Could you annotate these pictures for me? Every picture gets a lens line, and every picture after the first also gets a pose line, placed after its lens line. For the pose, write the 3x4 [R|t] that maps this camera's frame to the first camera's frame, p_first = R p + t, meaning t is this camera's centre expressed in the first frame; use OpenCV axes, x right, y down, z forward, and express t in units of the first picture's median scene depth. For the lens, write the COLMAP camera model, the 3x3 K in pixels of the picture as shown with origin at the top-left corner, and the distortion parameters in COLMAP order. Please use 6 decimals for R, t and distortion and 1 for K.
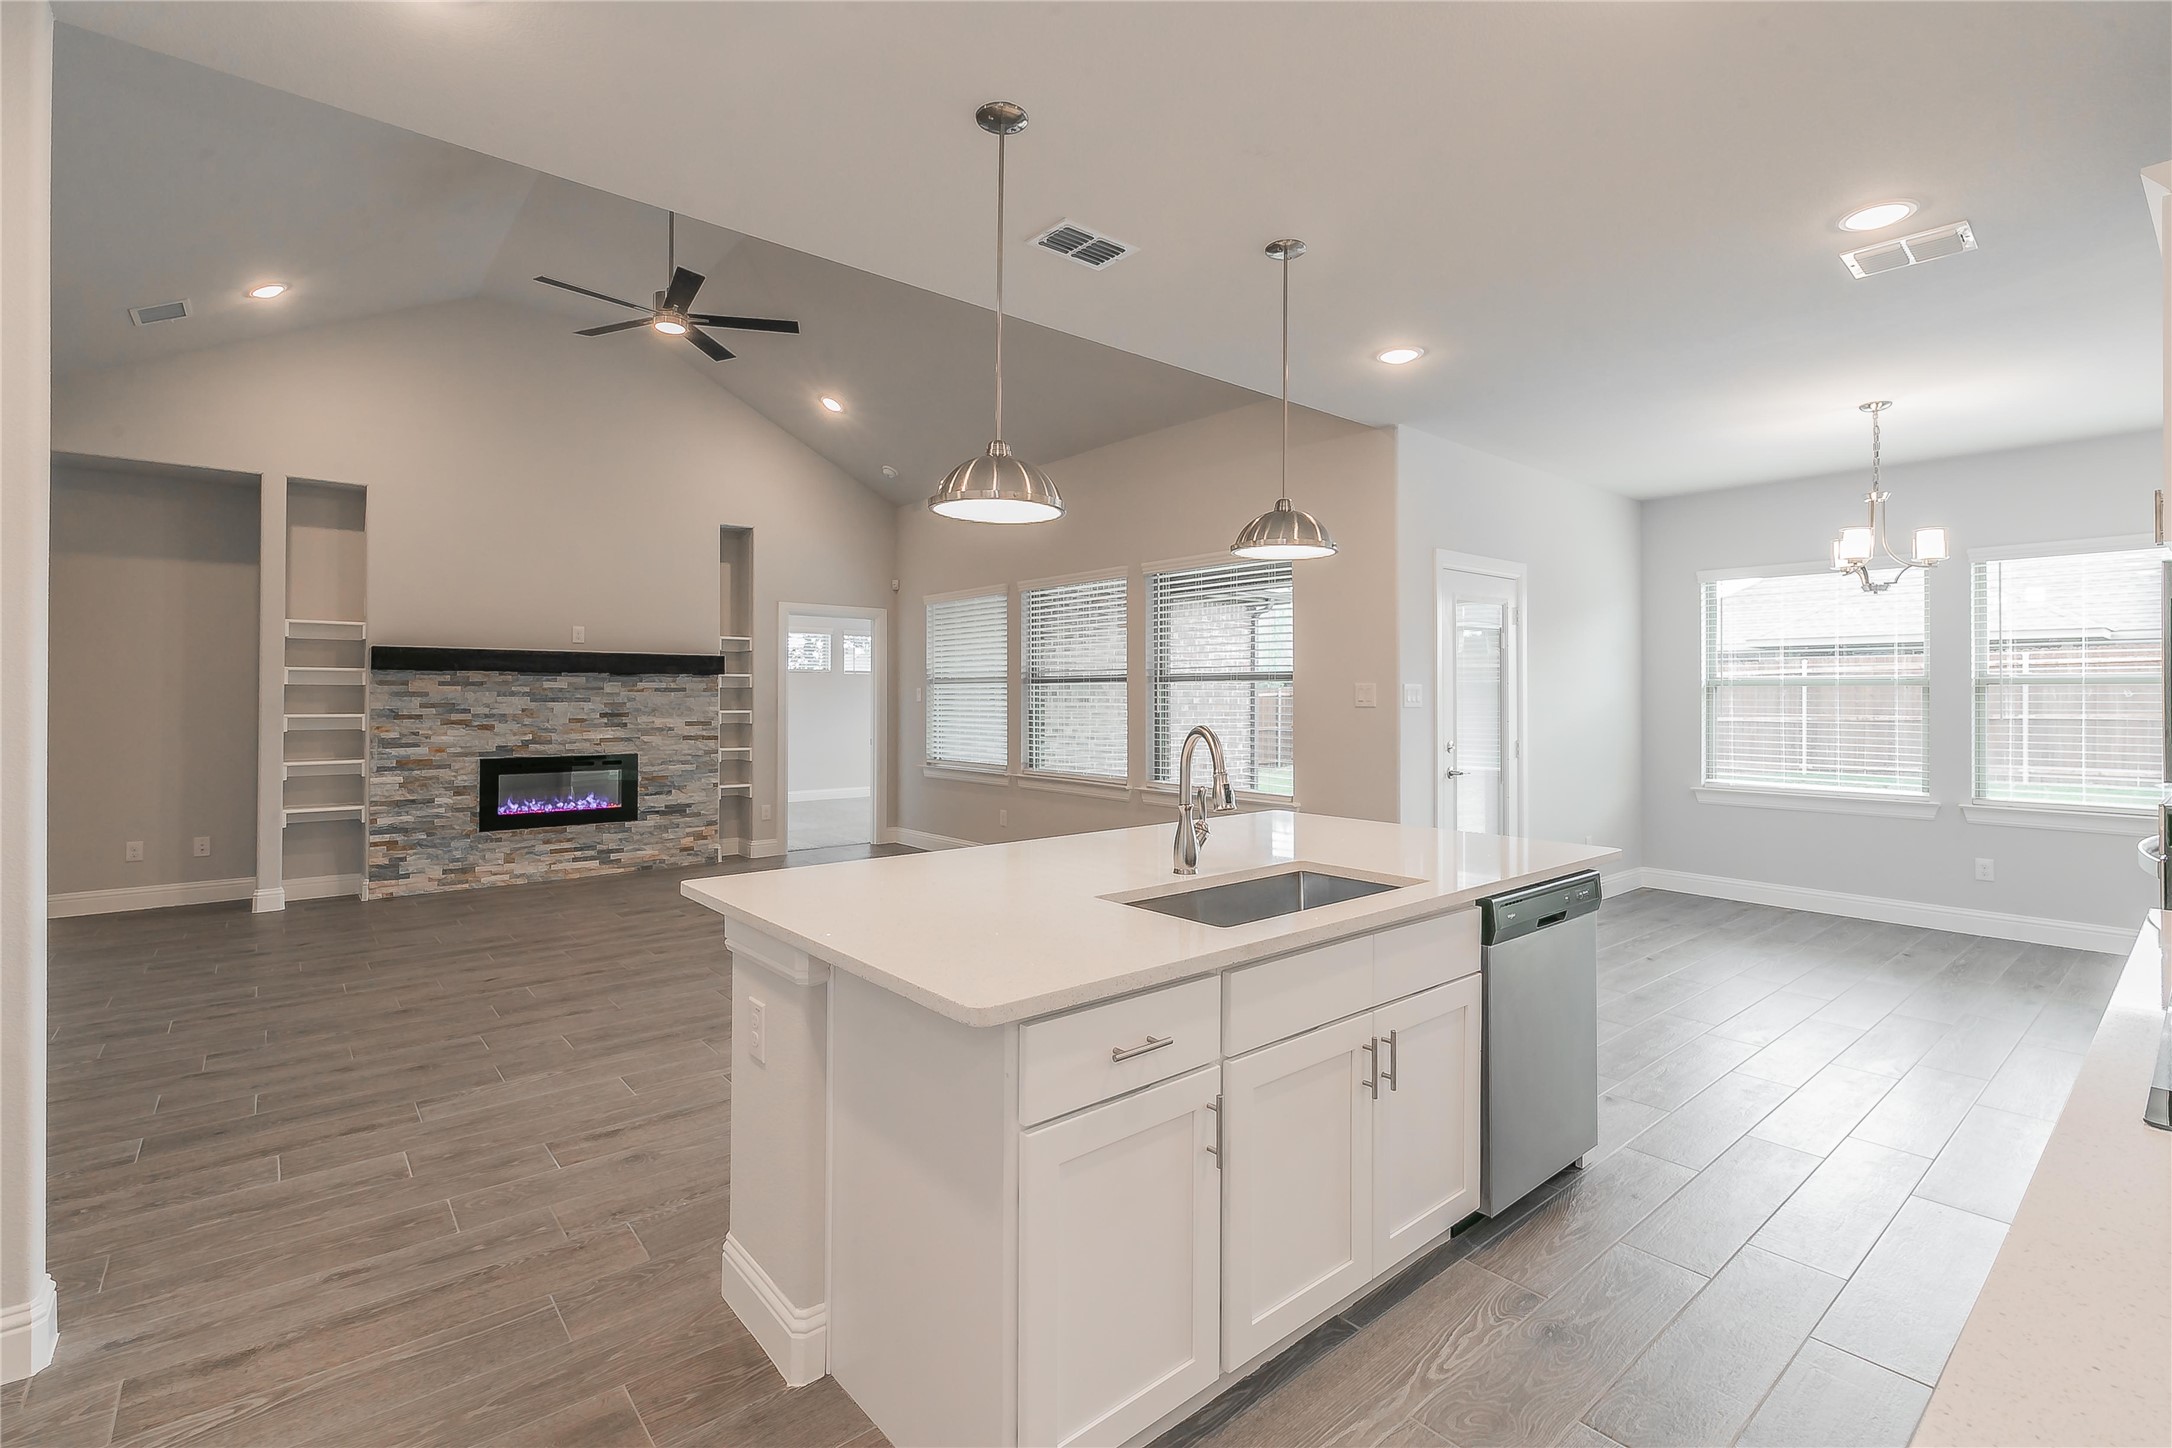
lens RADIAL K [[985.5, 0, 1084.8], [0, 985.5, 689.4], [0, 0, 1]] dist [-0.004698, -0.000424]
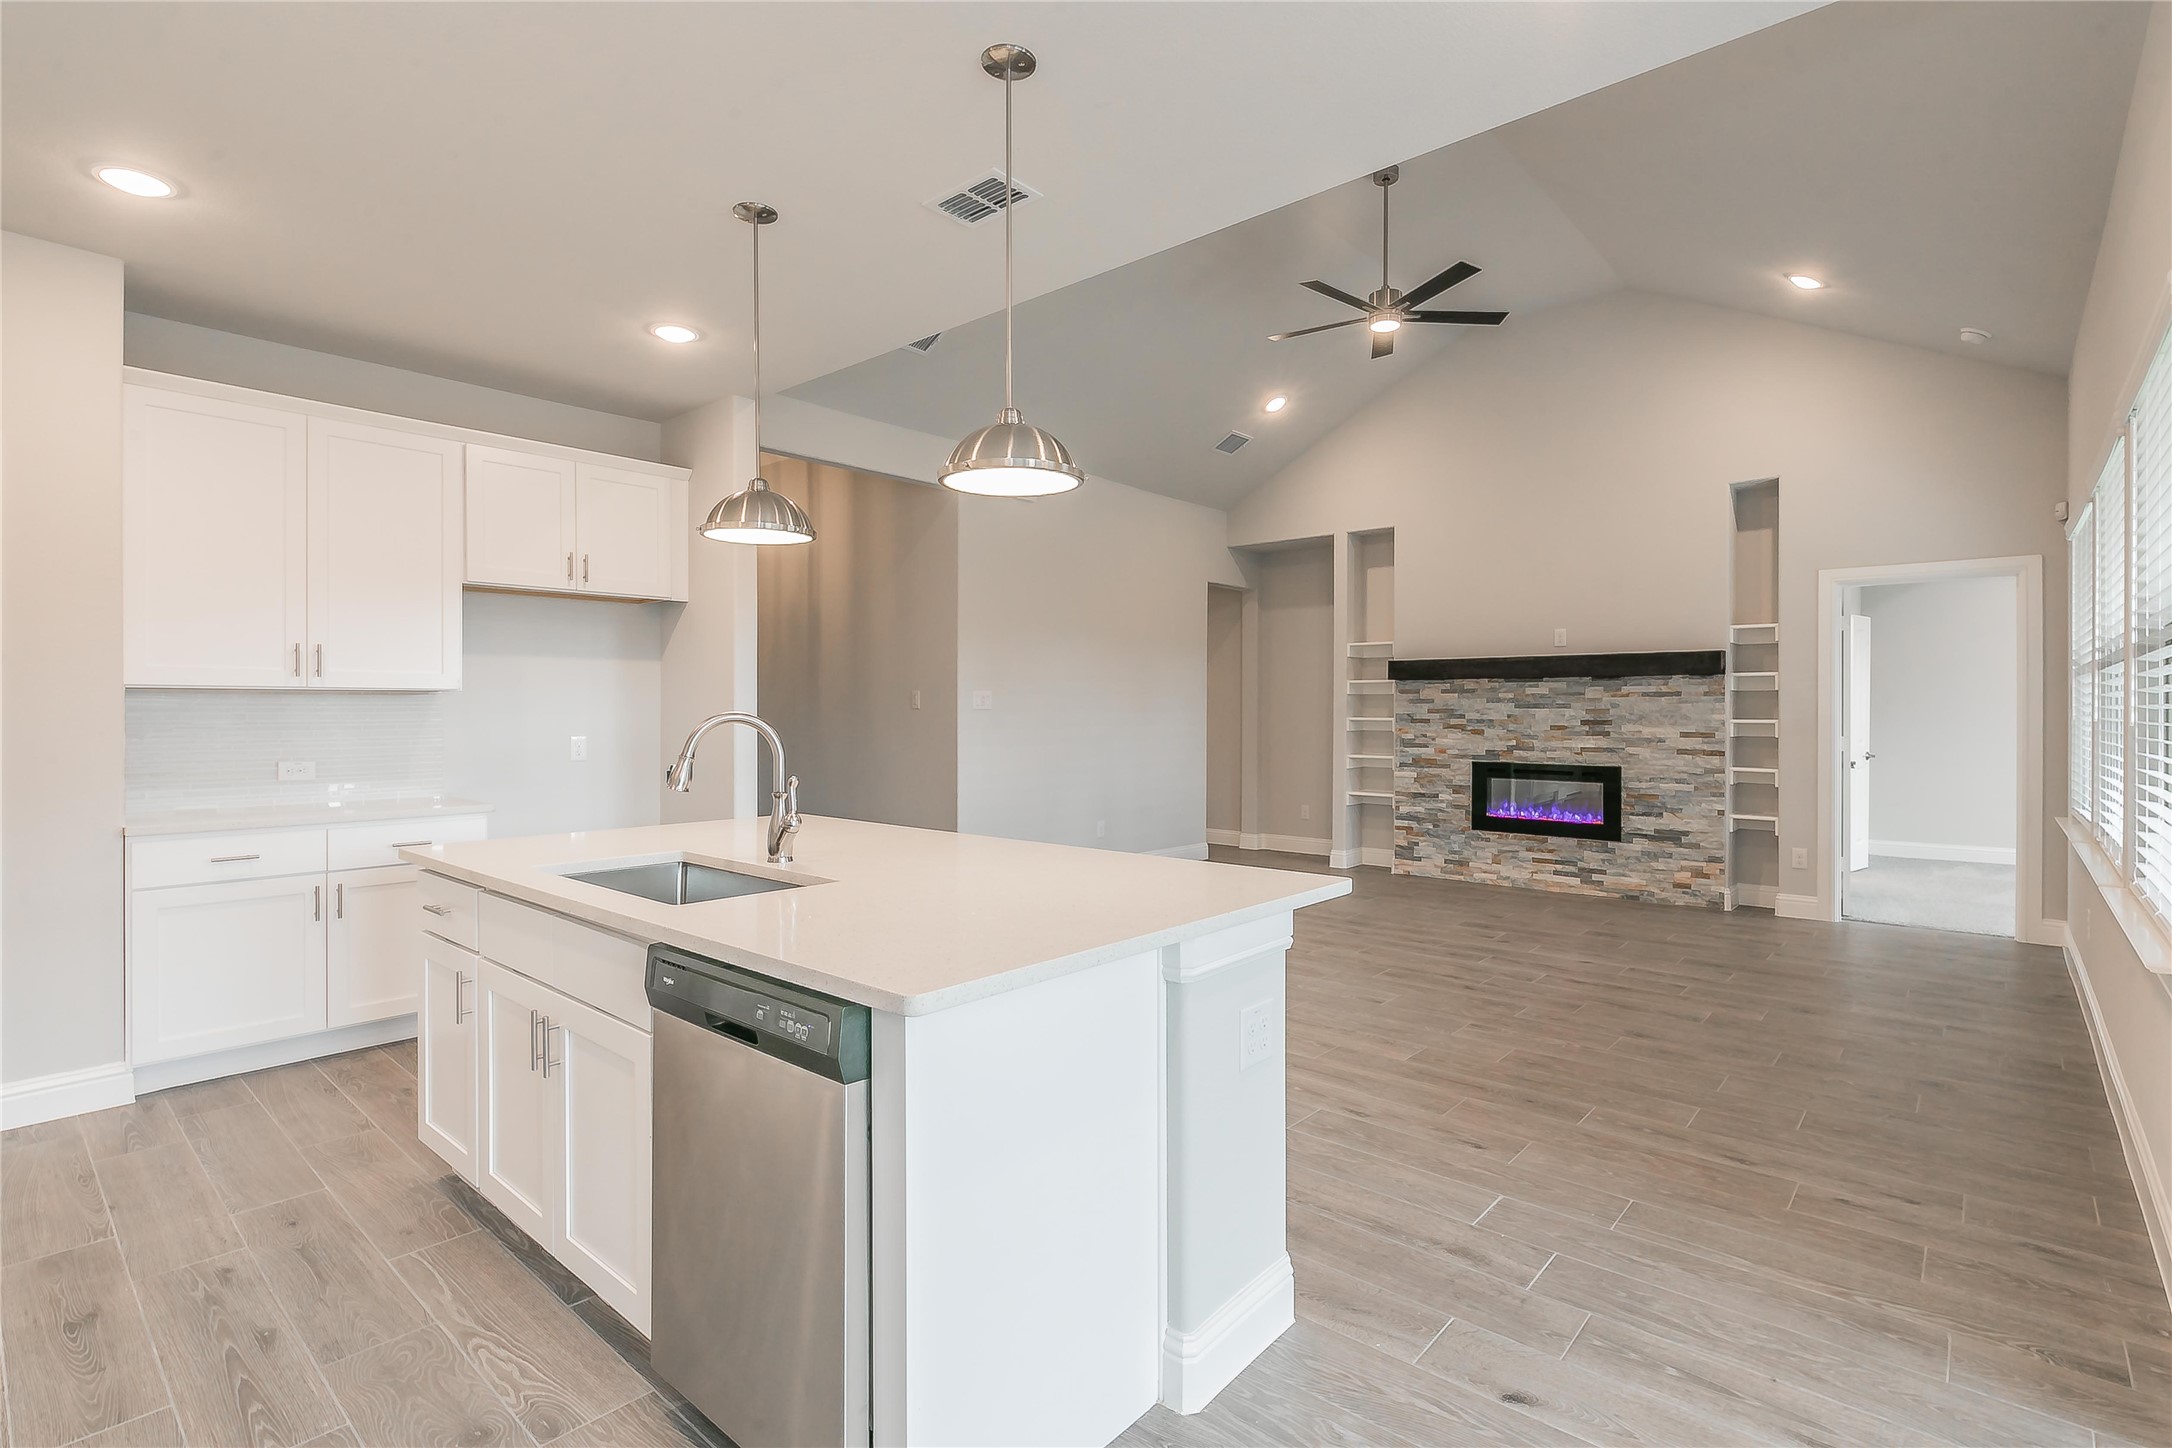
lens RADIAL K [[1036.2, 0, 1091.1], [0, 1036.2, 717.9], [0, 0, 1]] dist [-0.002765, 0.001270]
pose [[0.146494, 0.006735, -0.989189, 0.428069], [0.003970, 0.999965, 0.007396, 0.013337], [0.989204, -0.005011, 0.146462, 0.420244]]
